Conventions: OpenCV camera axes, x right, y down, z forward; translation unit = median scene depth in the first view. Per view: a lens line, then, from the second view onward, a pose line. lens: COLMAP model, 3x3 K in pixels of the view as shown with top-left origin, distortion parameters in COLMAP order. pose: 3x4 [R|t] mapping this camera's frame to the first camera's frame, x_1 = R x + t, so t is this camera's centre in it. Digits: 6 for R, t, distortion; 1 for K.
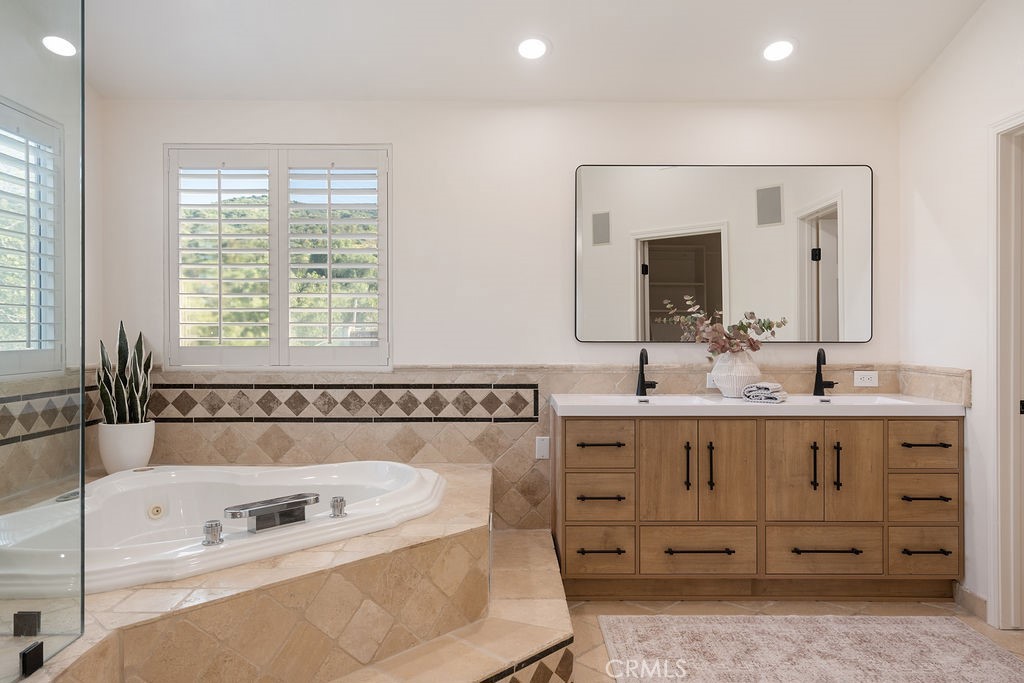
lens RADIAL K [[721.7, 0, 512.0], [0, 721.7, 341.5], [0, 0, 1]] dist [0.033733, 0.001623]
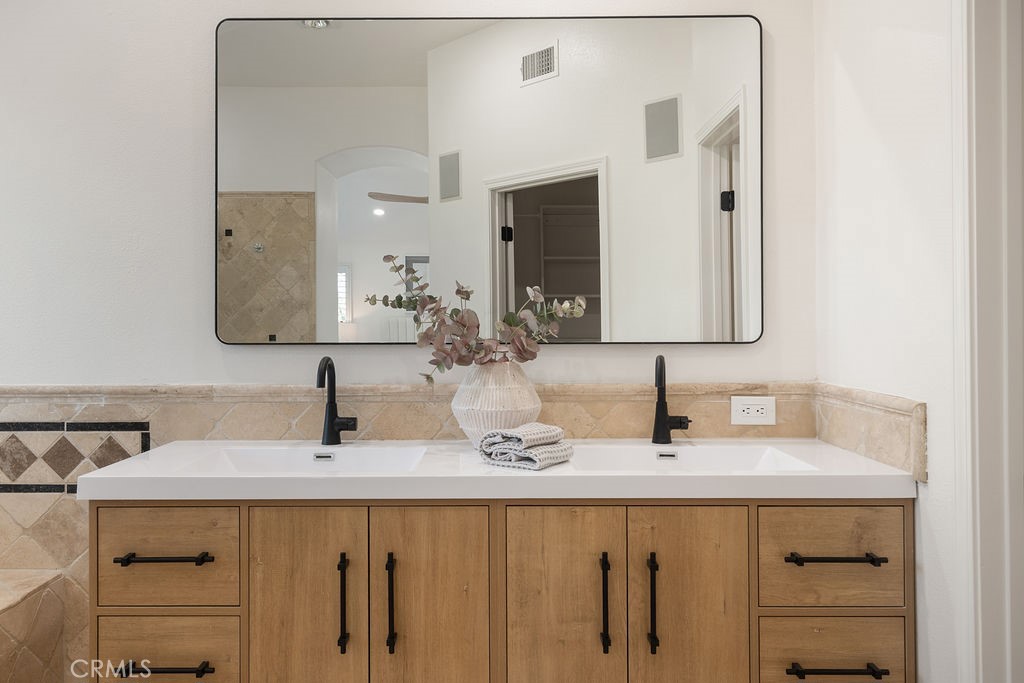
lens RADIAL K [[760.7, 0, 512.0], [0, 760.7, 341.5], [0, 0, 1]] dist [0.011622, 0.002011]
pose [[0.999714, -0.004310, -0.023506, 0.340767], [0.004486, 0.999962, 0.007417, -0.004888], [0.023473, -0.007521, 0.999696, 0.460358]]
